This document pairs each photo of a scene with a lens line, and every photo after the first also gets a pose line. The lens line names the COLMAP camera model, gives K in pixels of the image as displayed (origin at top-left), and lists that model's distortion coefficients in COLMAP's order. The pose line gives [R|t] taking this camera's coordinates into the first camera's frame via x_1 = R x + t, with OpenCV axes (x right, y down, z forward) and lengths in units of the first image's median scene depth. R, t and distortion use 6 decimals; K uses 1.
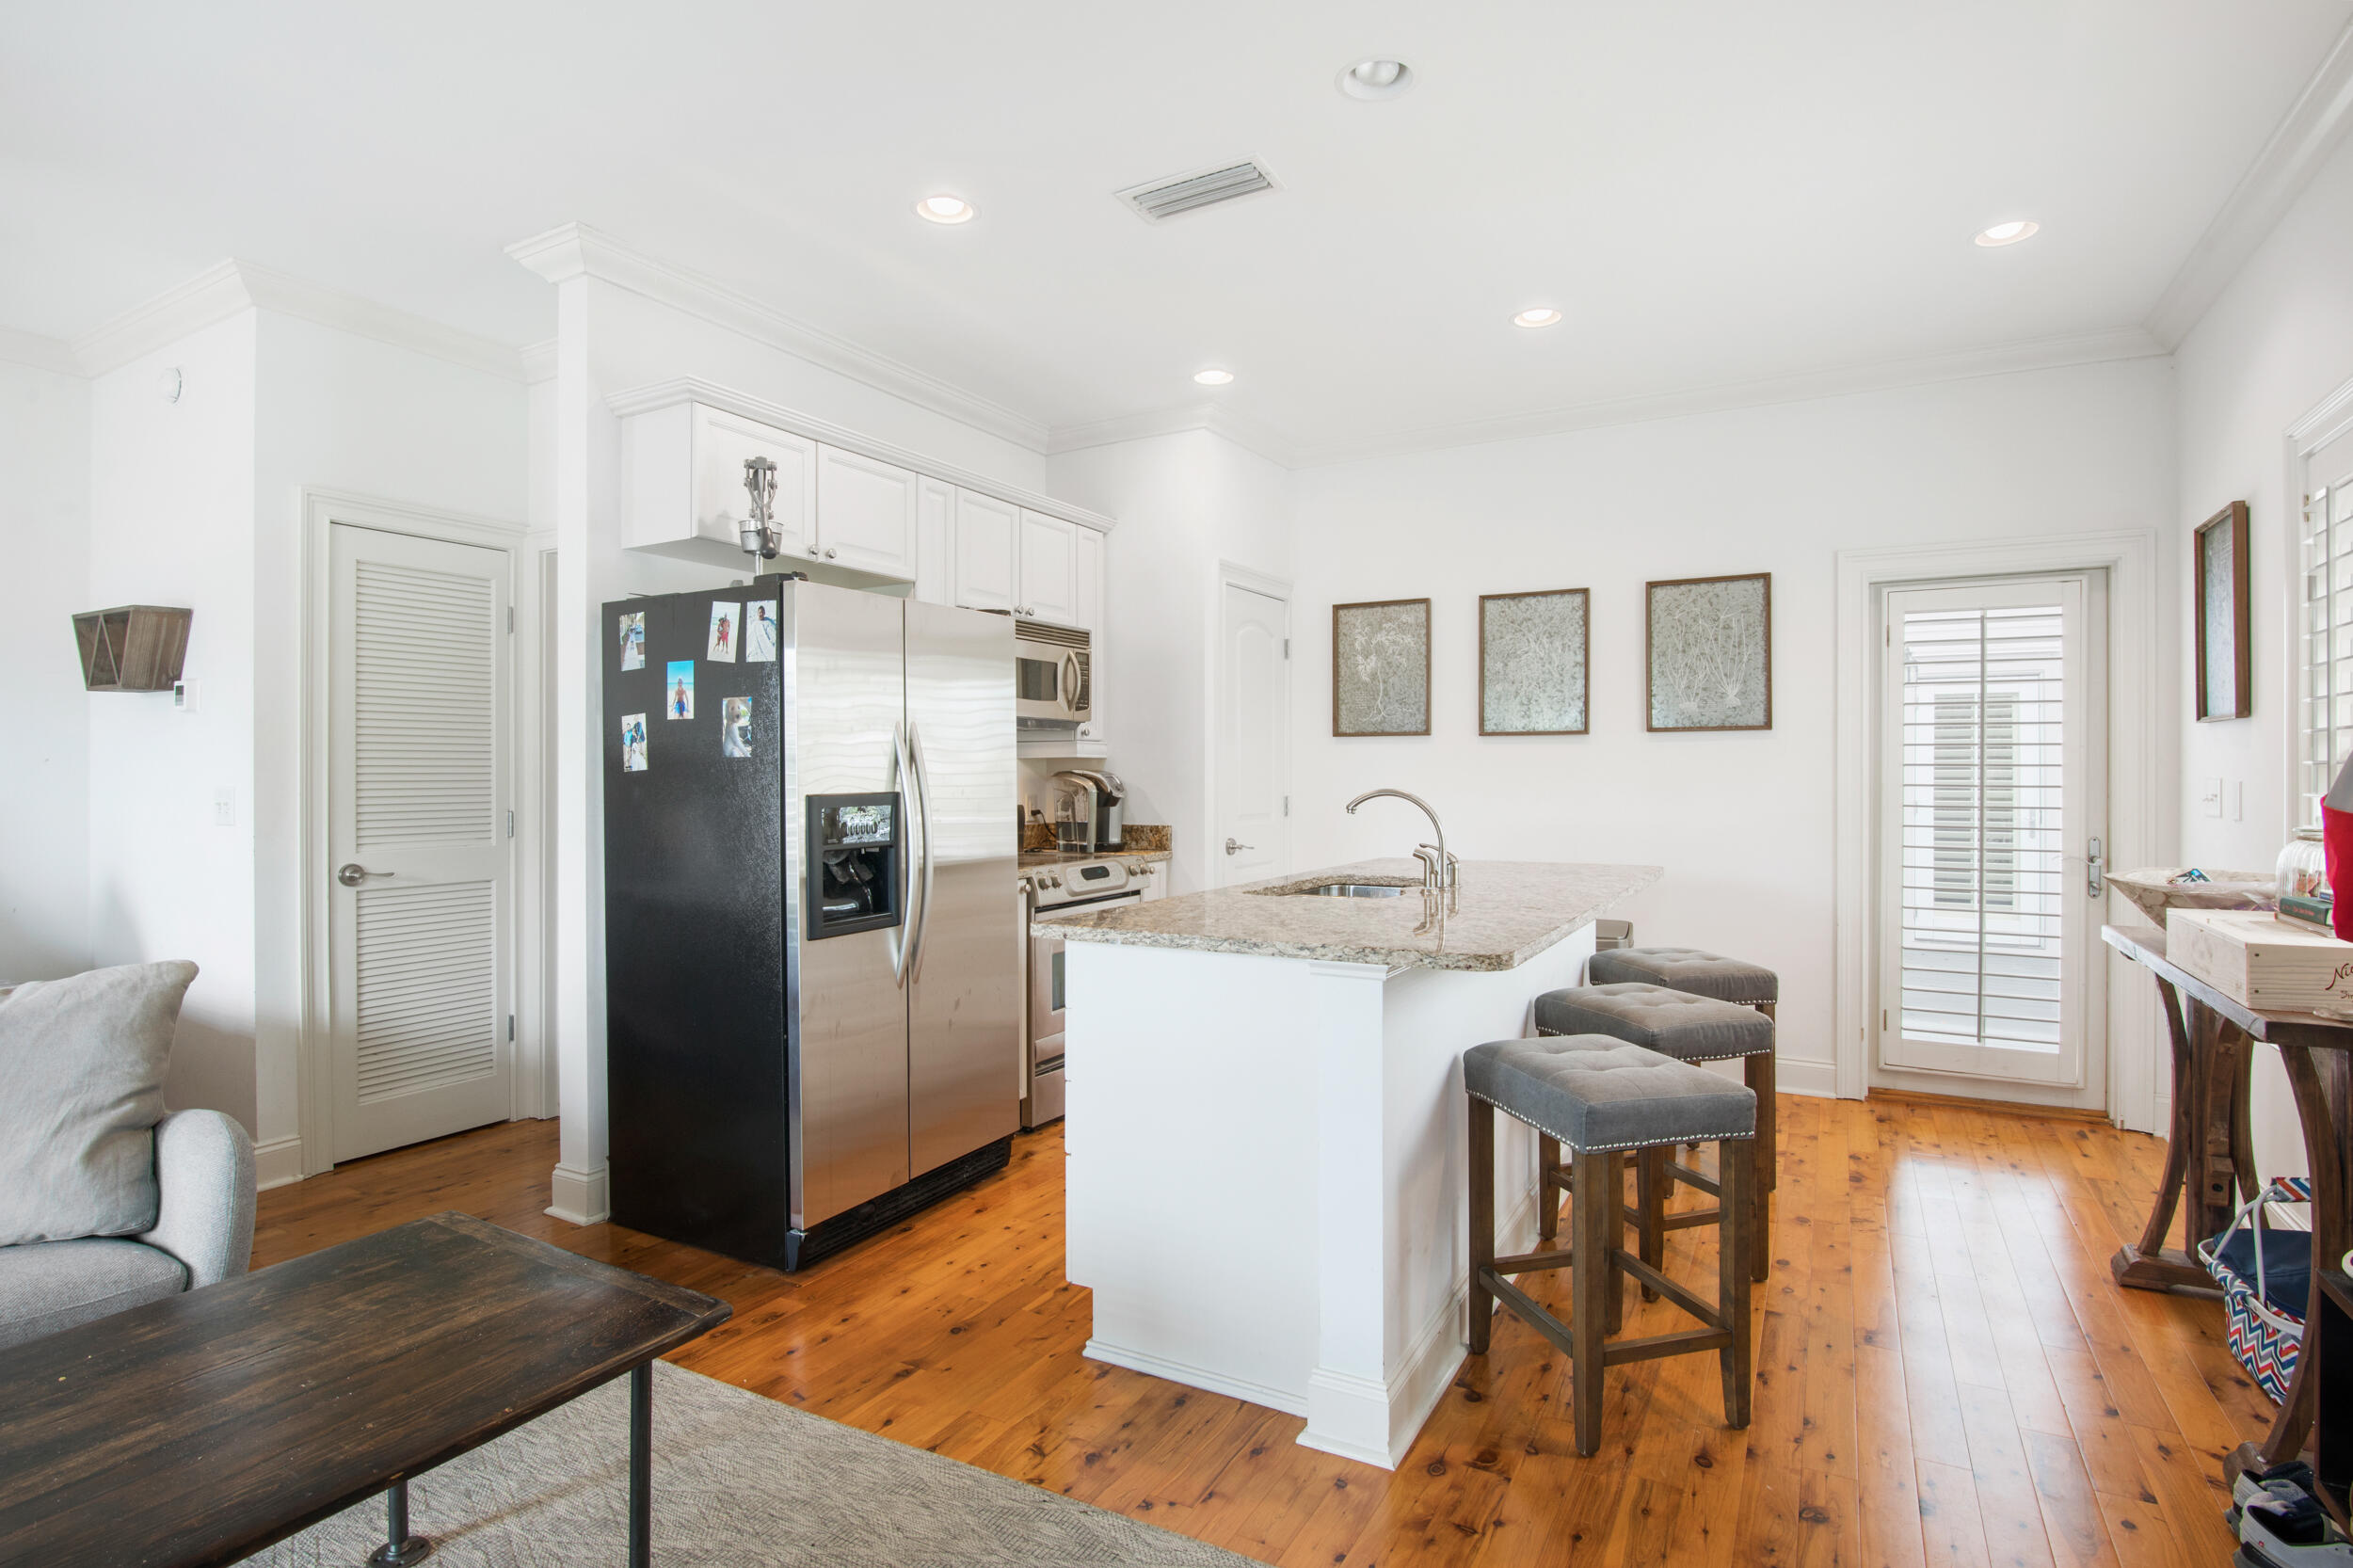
lens RADIAL K [[1164.9, 0, 1173.7], [0, 1164.9, 787.0], [0, 0, 1]] dist [-0.013668, 0.000524]
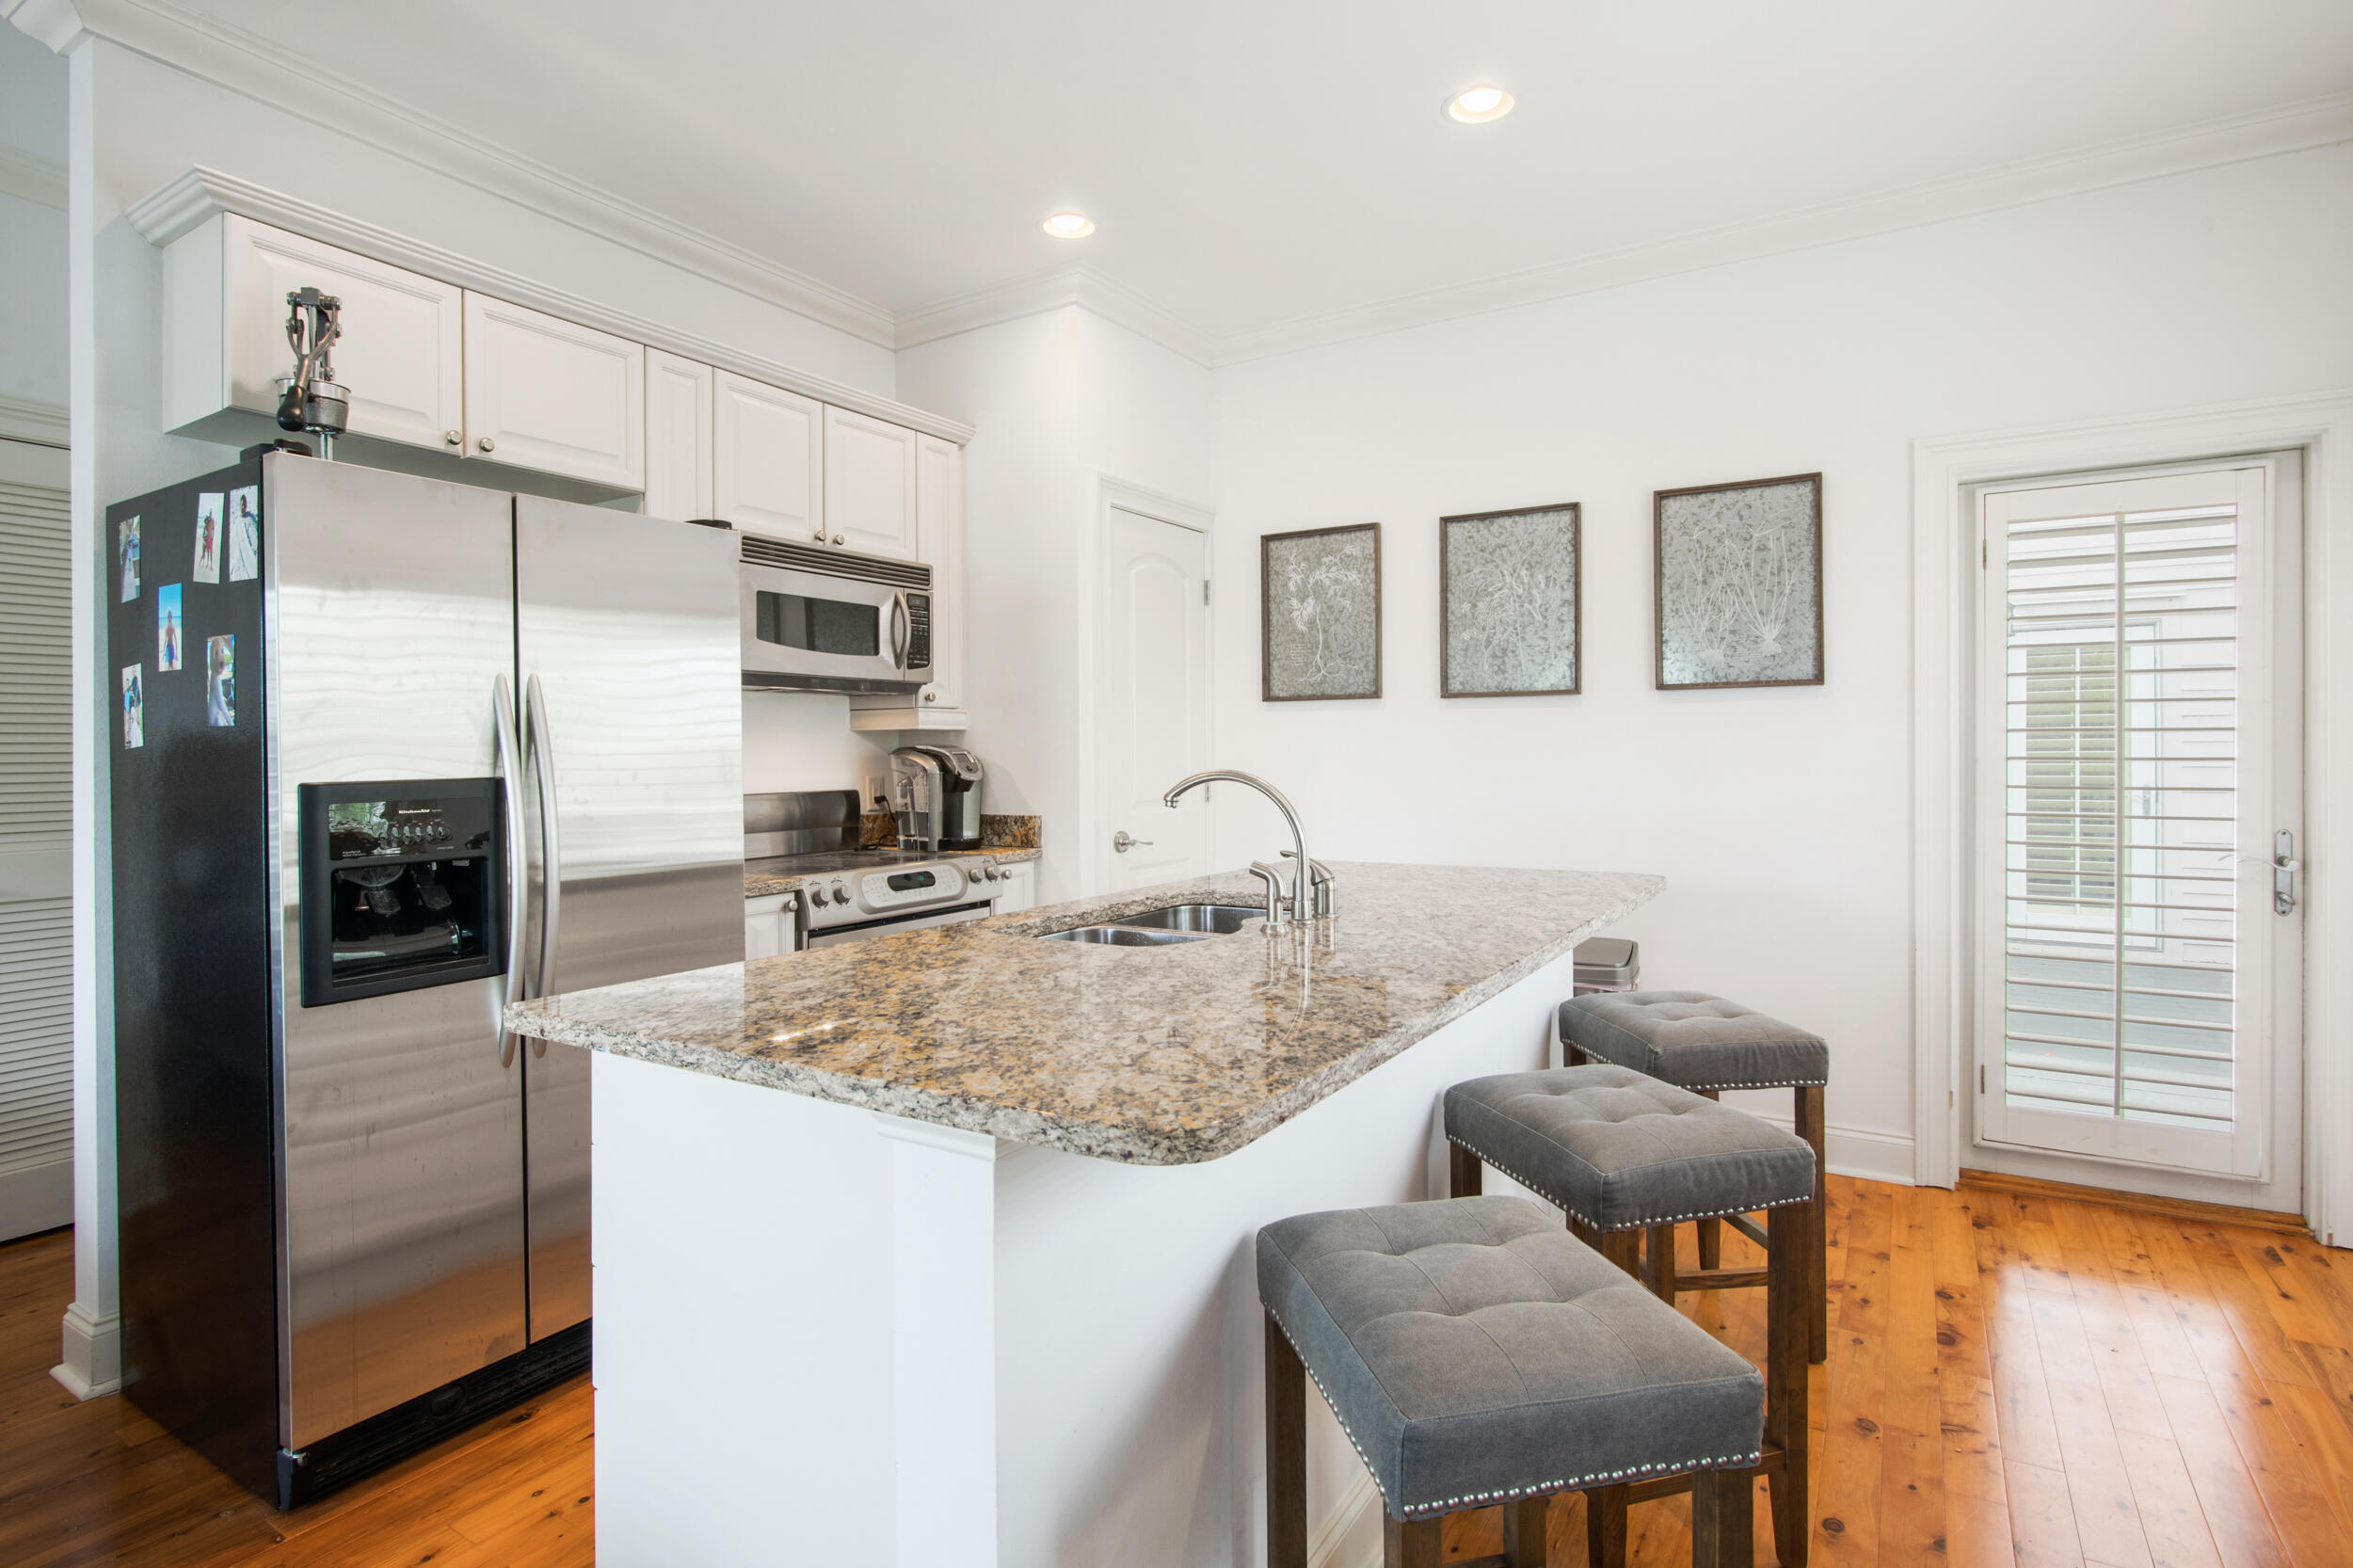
lens RADIAL K [[1181.5, 0, 1176.0], [0, 1181.5, 766.4], [0, 0, 1]] dist [-0.012389, -0.002054]
pose [[0.999302, -0.005738, -0.036914, 0.133313], [0.005776, 0.999983, 0.000933, -0.000275], [0.036908, -0.001145, 0.999318, 0.240919]]
